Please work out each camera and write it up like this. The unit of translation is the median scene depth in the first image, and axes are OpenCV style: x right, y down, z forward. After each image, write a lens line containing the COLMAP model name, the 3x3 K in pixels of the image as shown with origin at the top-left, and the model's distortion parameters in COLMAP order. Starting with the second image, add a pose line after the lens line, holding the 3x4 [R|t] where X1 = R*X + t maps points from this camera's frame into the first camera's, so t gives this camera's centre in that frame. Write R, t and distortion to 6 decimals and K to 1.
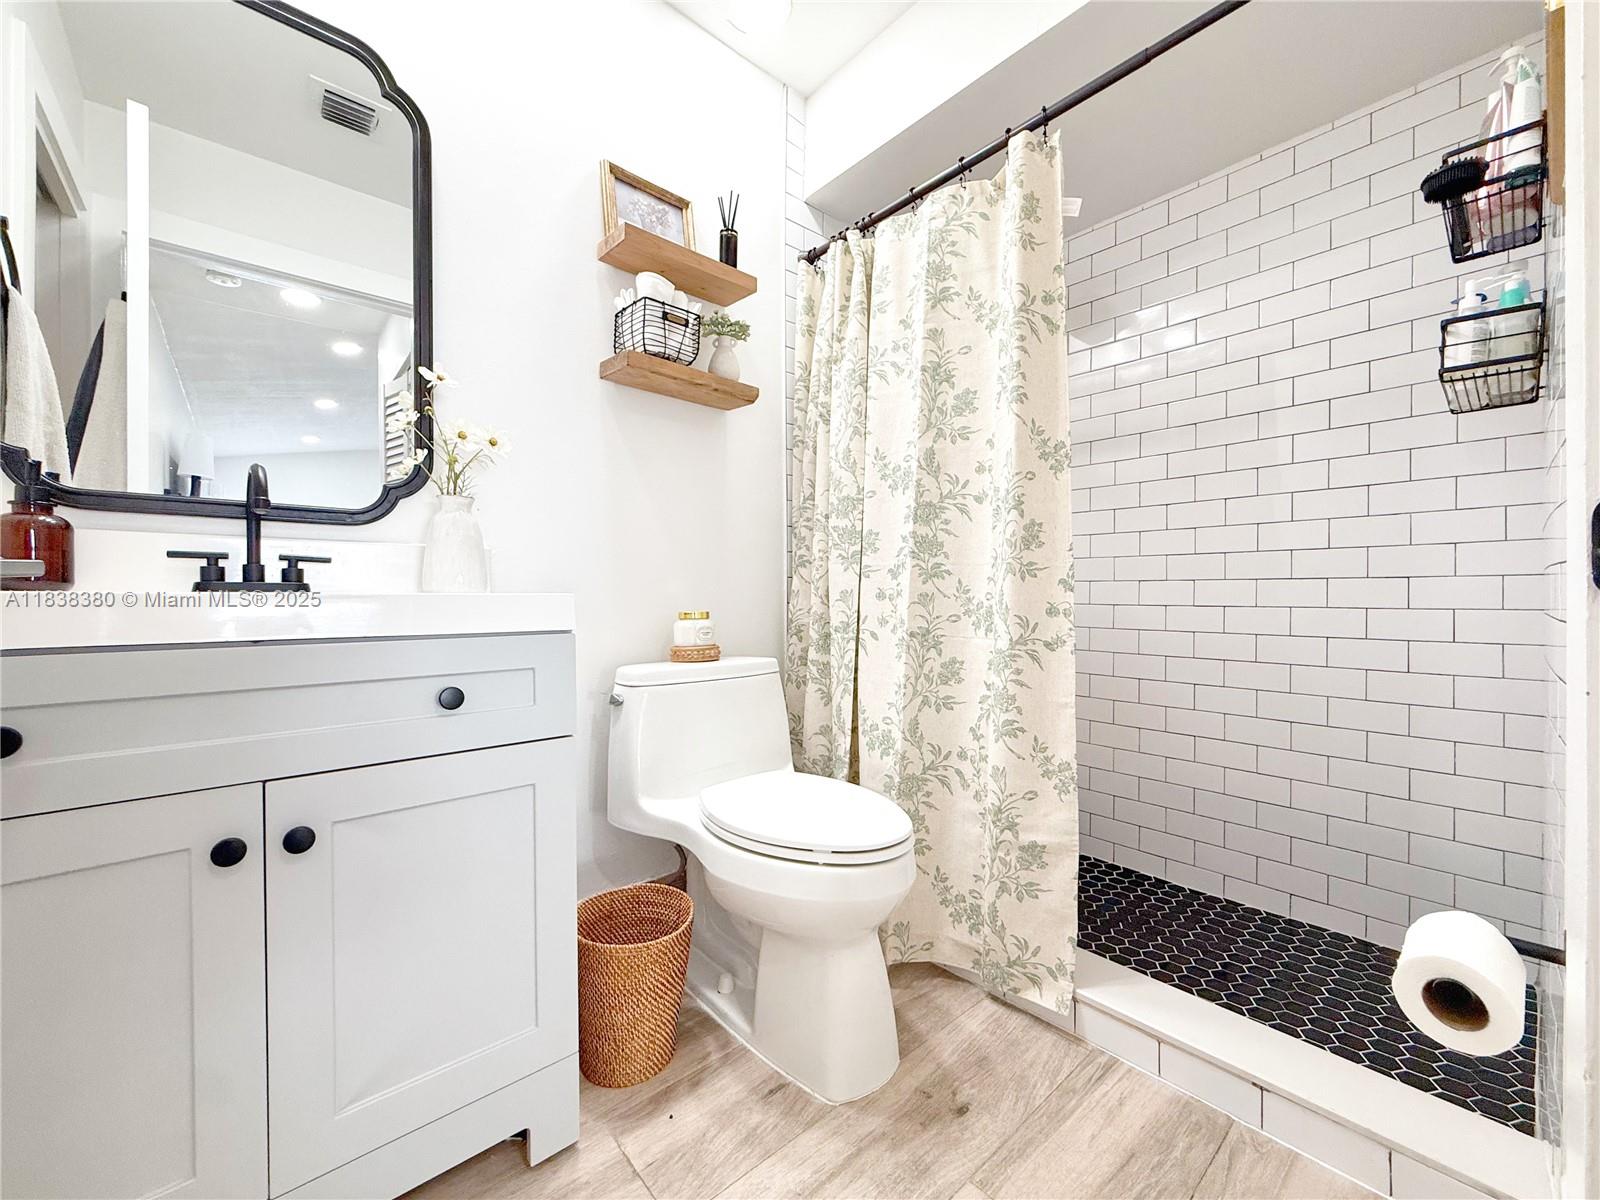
lens RADIAL K [[651.0, 0, 800.0], [0, 651.0, 600.0], [0, 0, 1]] dist [-0.000630, 0.000013]
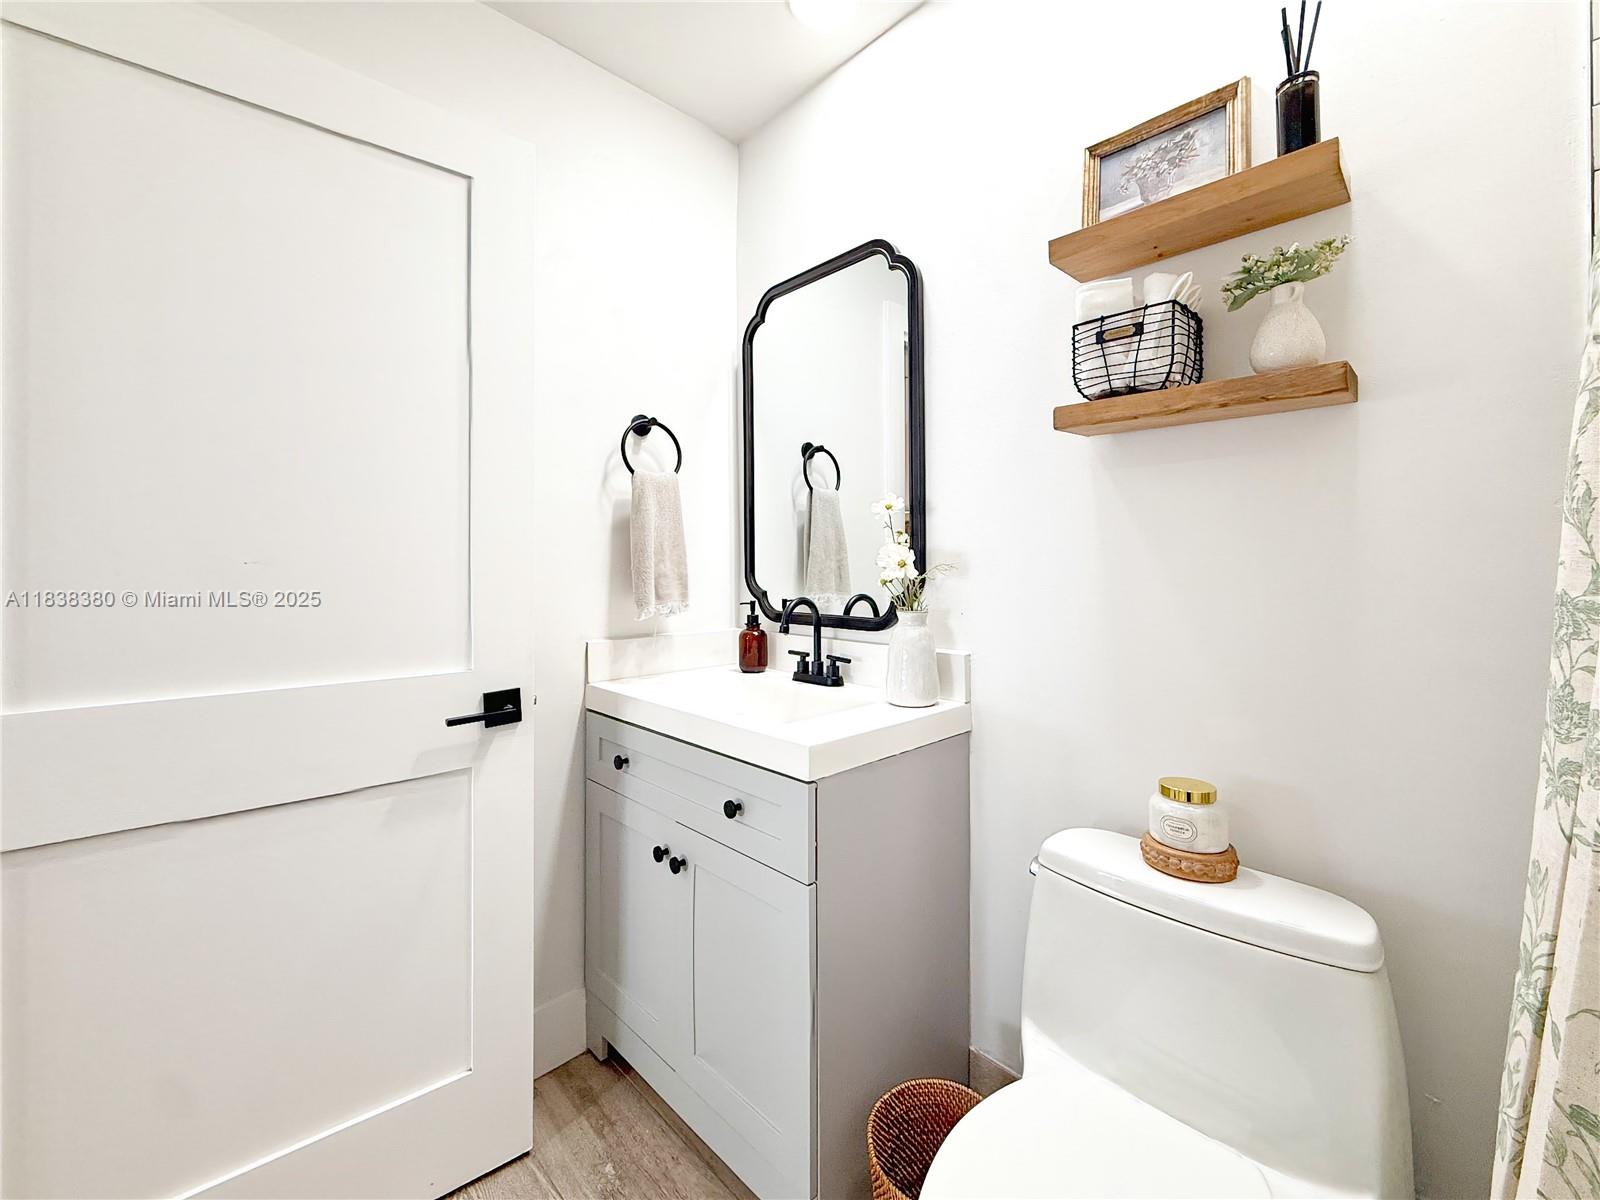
lens RADIAL K [[638.9, 0, 794.7], [0, 638.9, 584.3], [0, 0, 1]] dist [-0.001435, 0.000212]
pose [[0.068468, 0.020717, -0.997438, 0.433546], [-0.009990, 0.999748, 0.020079, -0.191418], [0.997603, 0.008589, 0.068658, 0.640489]]
